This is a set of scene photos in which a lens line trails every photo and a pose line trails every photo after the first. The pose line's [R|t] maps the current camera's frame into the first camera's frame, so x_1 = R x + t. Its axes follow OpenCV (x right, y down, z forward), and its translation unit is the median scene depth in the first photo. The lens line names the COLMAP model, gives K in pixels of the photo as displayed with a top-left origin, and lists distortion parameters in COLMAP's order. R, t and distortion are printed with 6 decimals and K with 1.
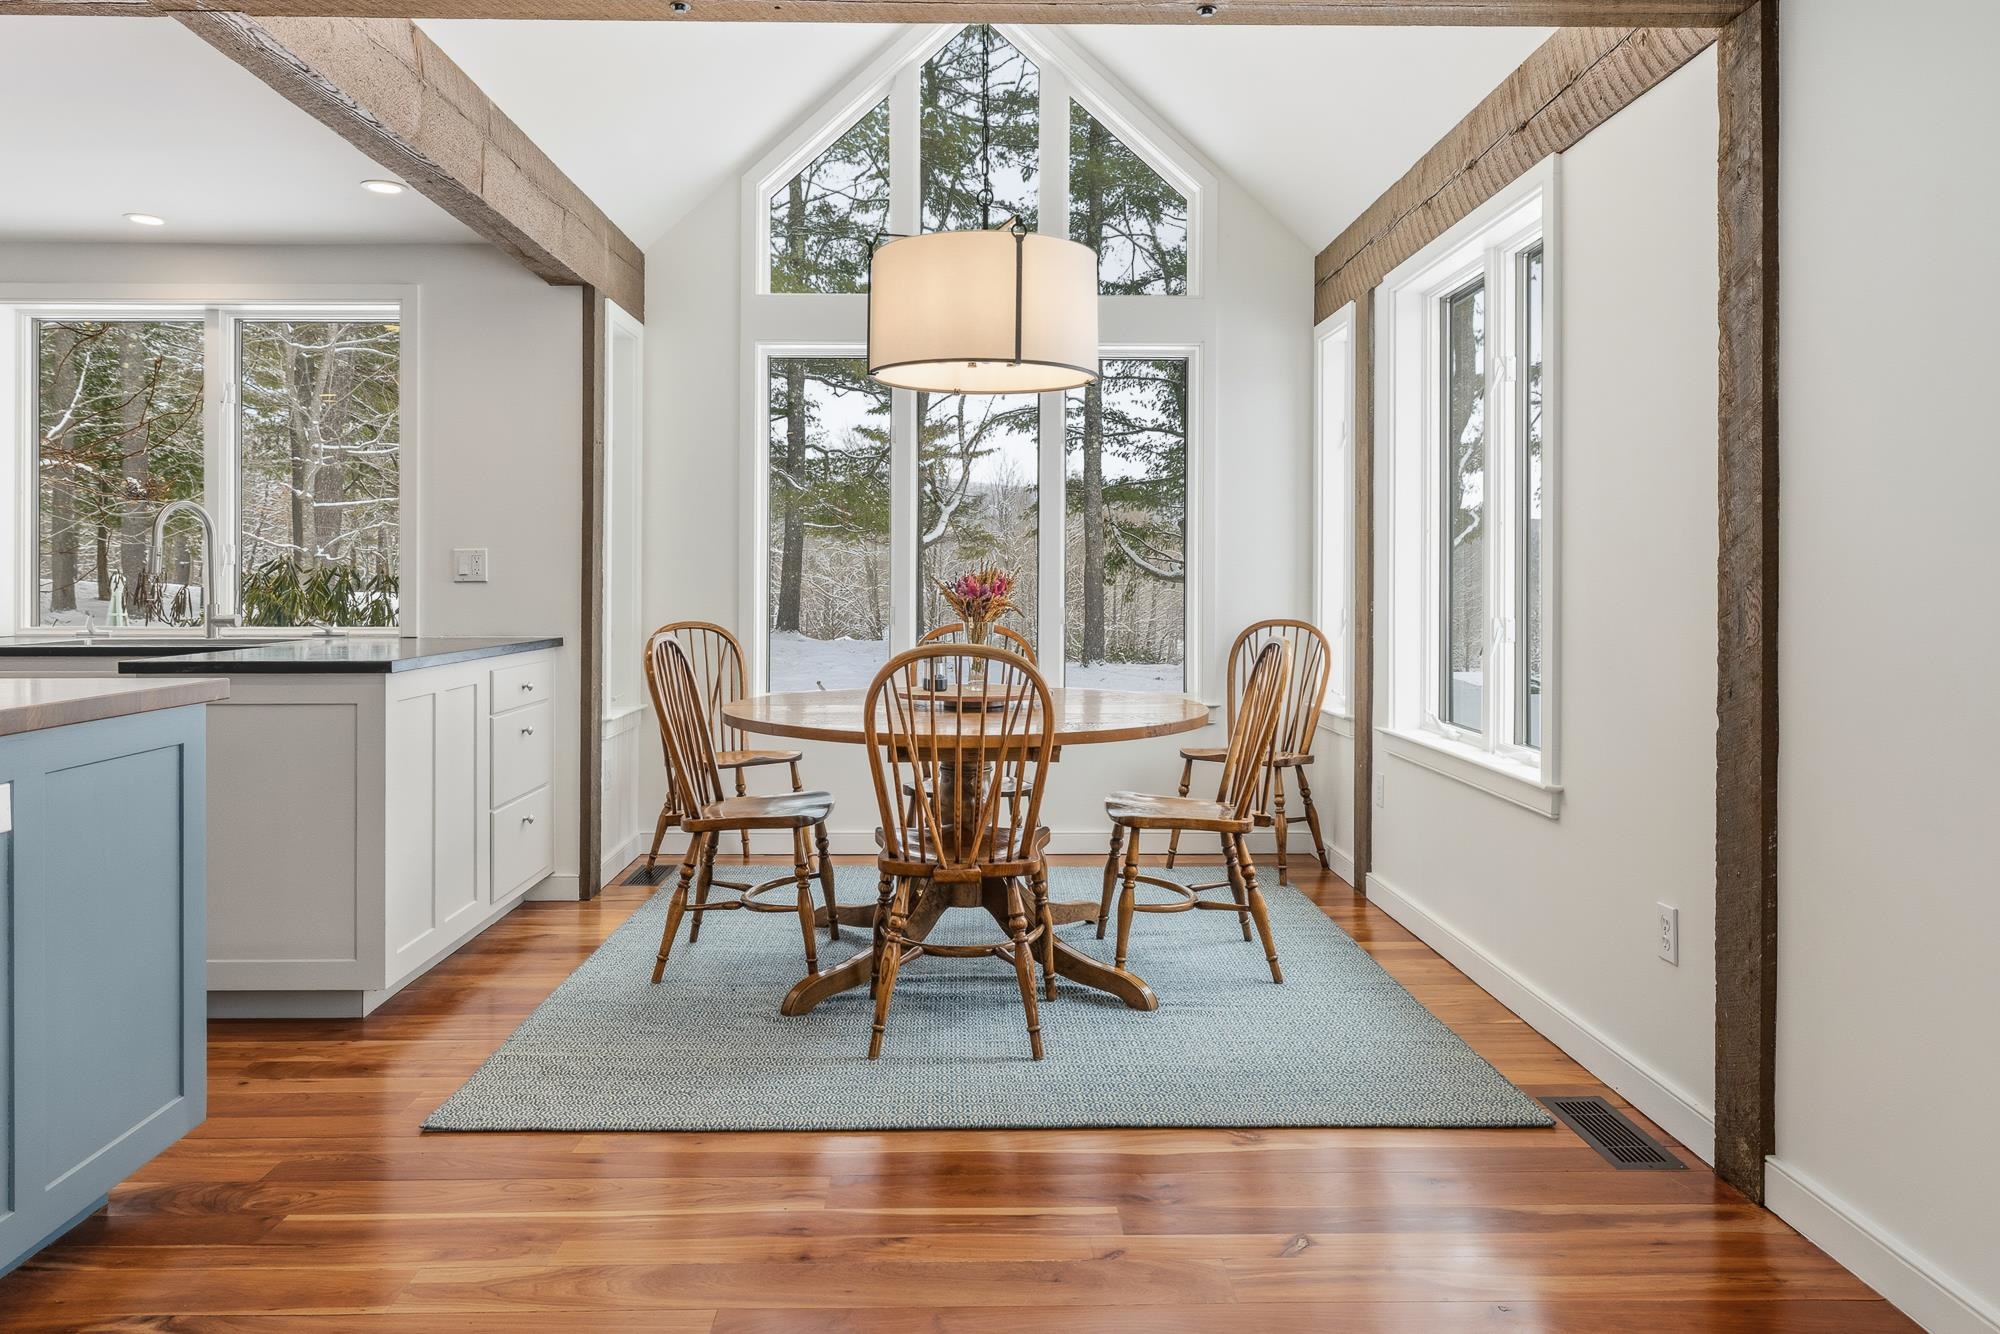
lens RADIAL K [[1336.4, 0, 996.1], [0, 1336.4, 579.8], [0, 0, 1]] dist [0.001422, -0.001263]
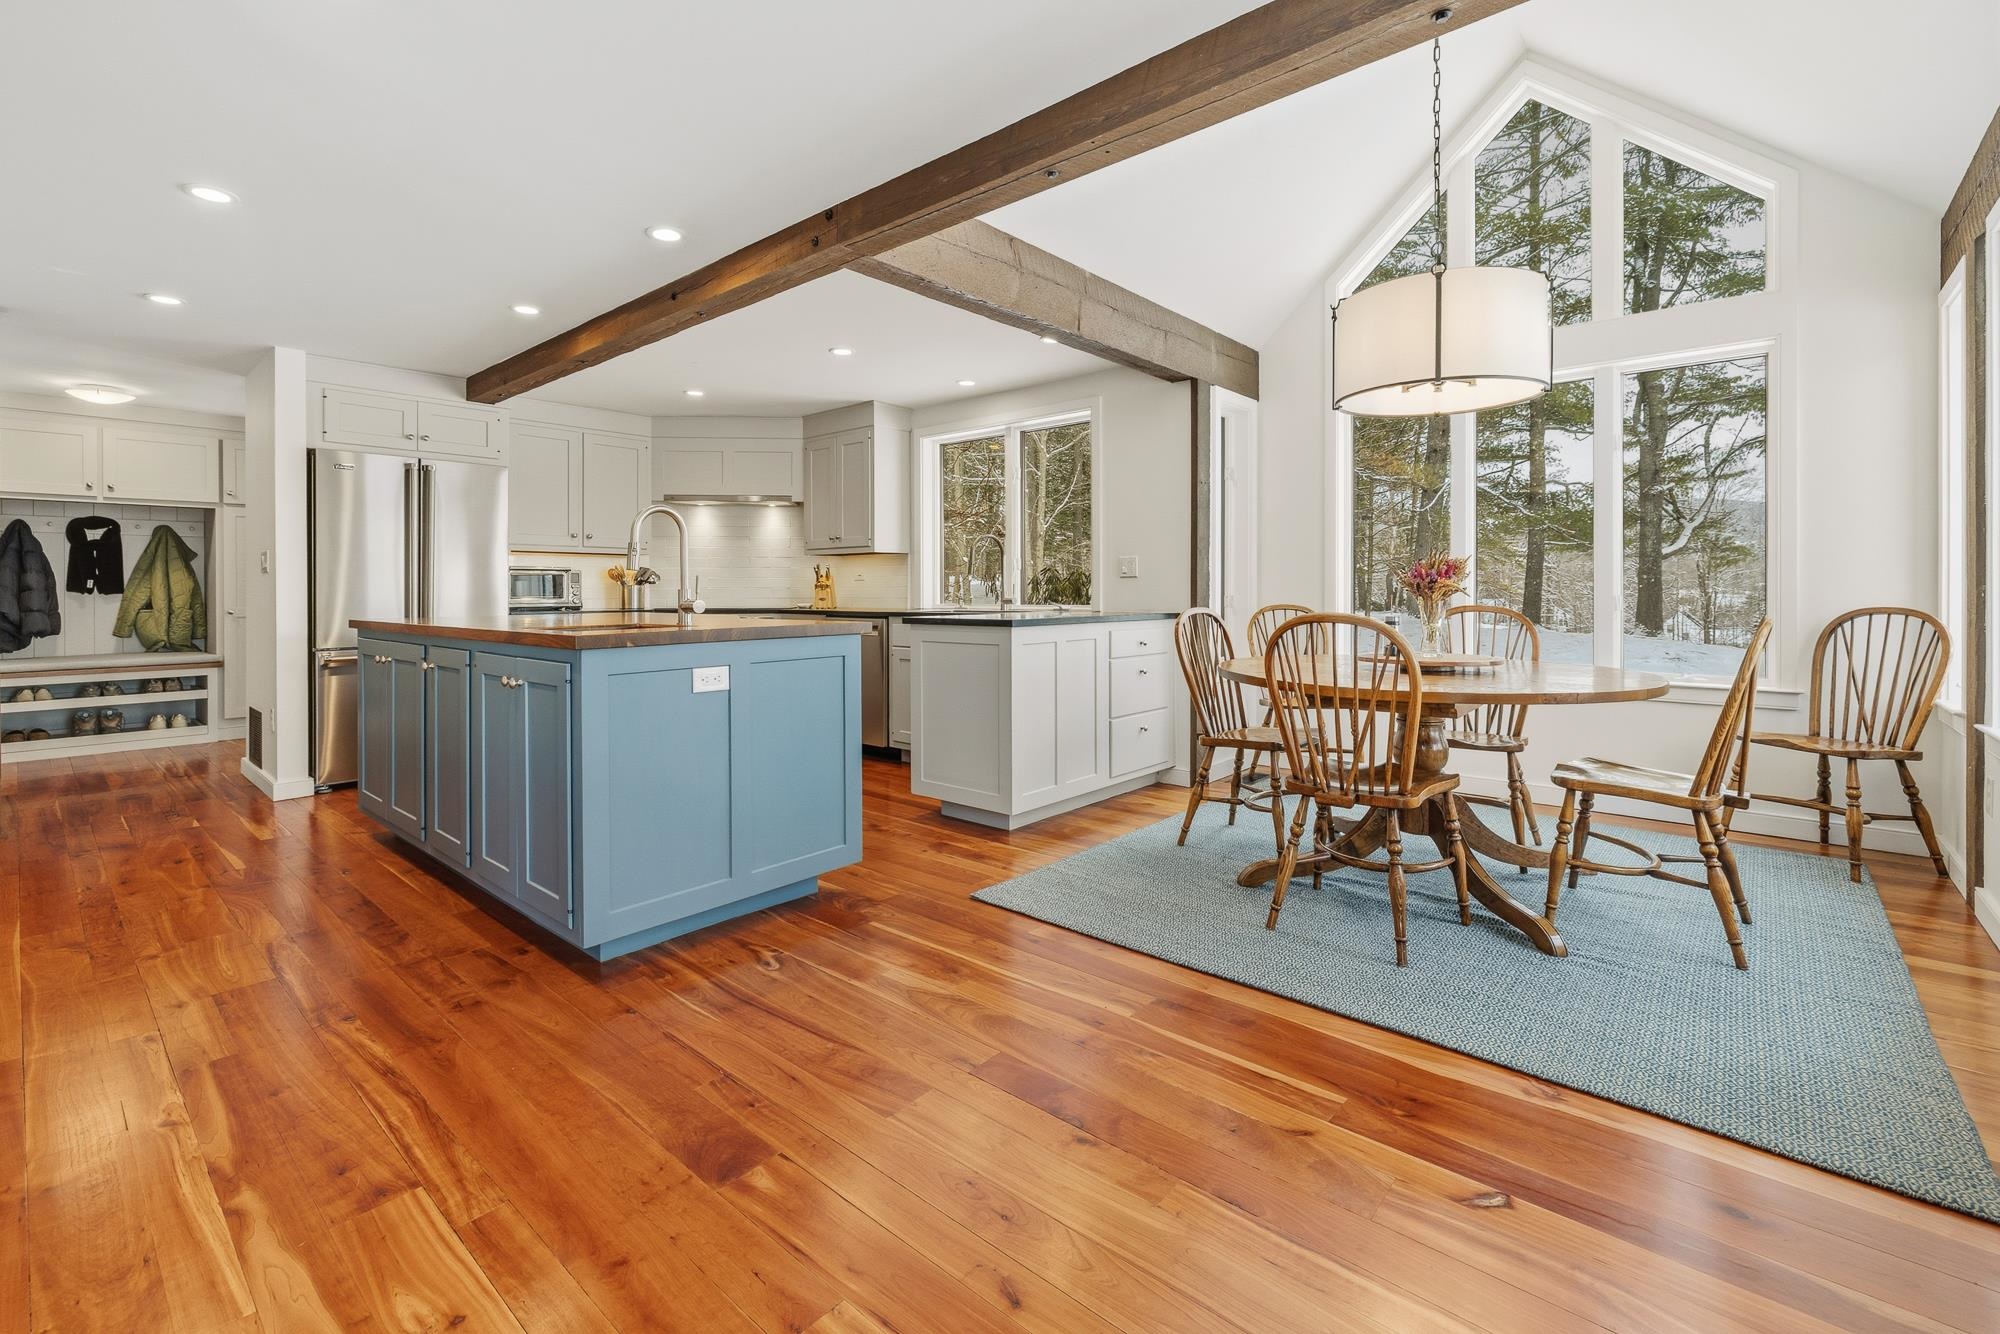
lens RADIAL K [[869.4, 0, 992.7], [0, 869.4, 588.5], [0, 0, 1]] dist [-0.001384, -0.000252]
pose [[0.738294, -0.005037, -0.674461, 0.221134], [0.004600, 0.999986, -0.002432, 0.020114], [0.674464, -0.001307, 0.738307, 0.148714]]
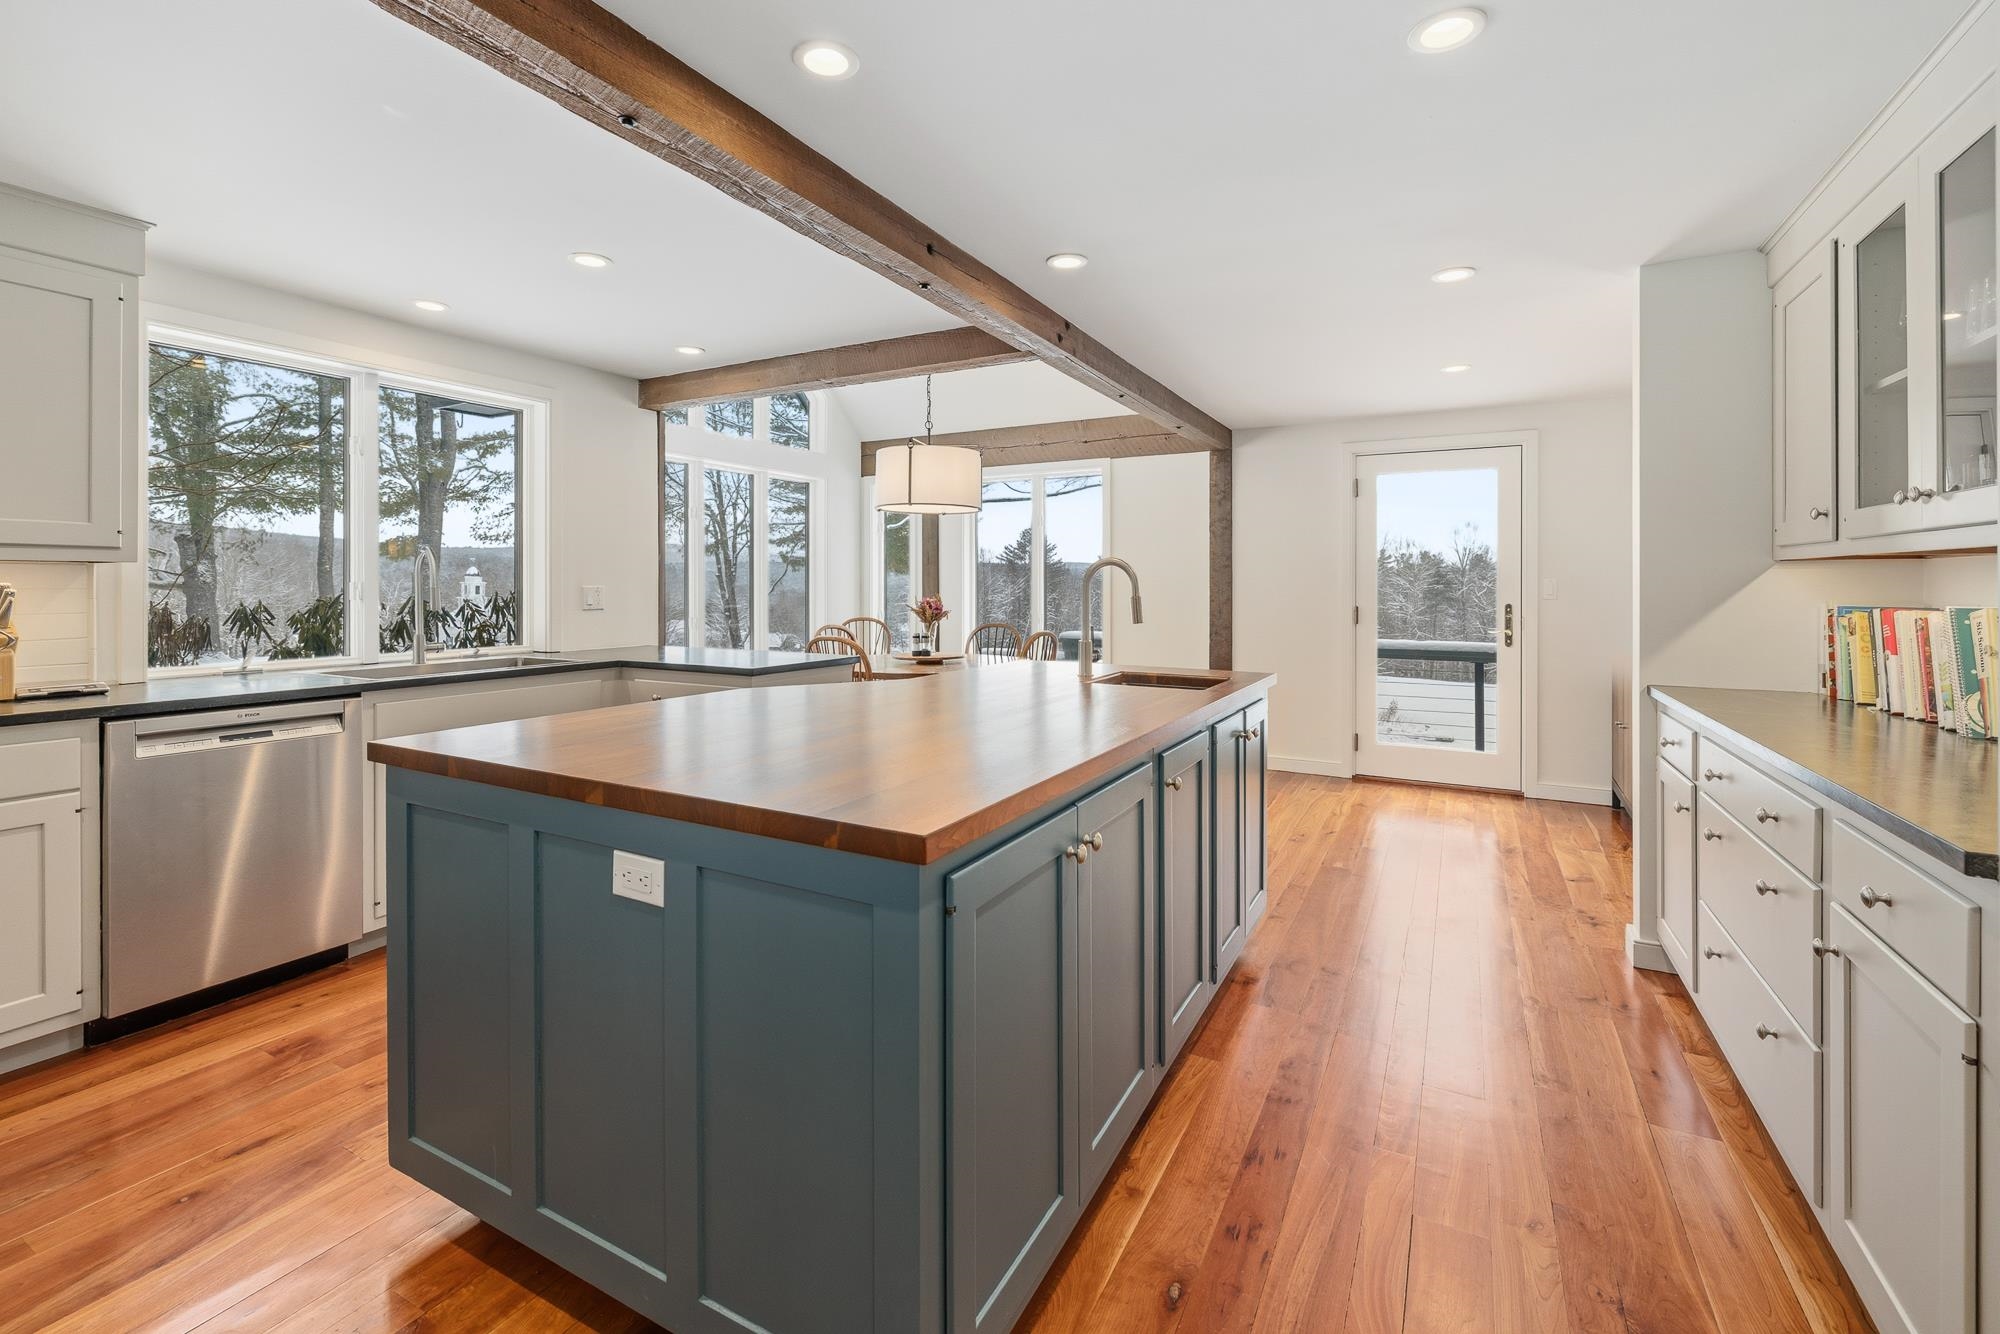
lens RADIAL K [[869.4, 0, 992.7], [0, 869.4, 588.5], [0, 0, 1]] dist [-0.001384, -0.000252]
pose [[0.491456, -0.002127, 0.870900, -1.163373], [-0.002323, 0.999990, 0.003754, -0.029330], [-0.870899, -0.003868, 0.491446, 0.222782]]
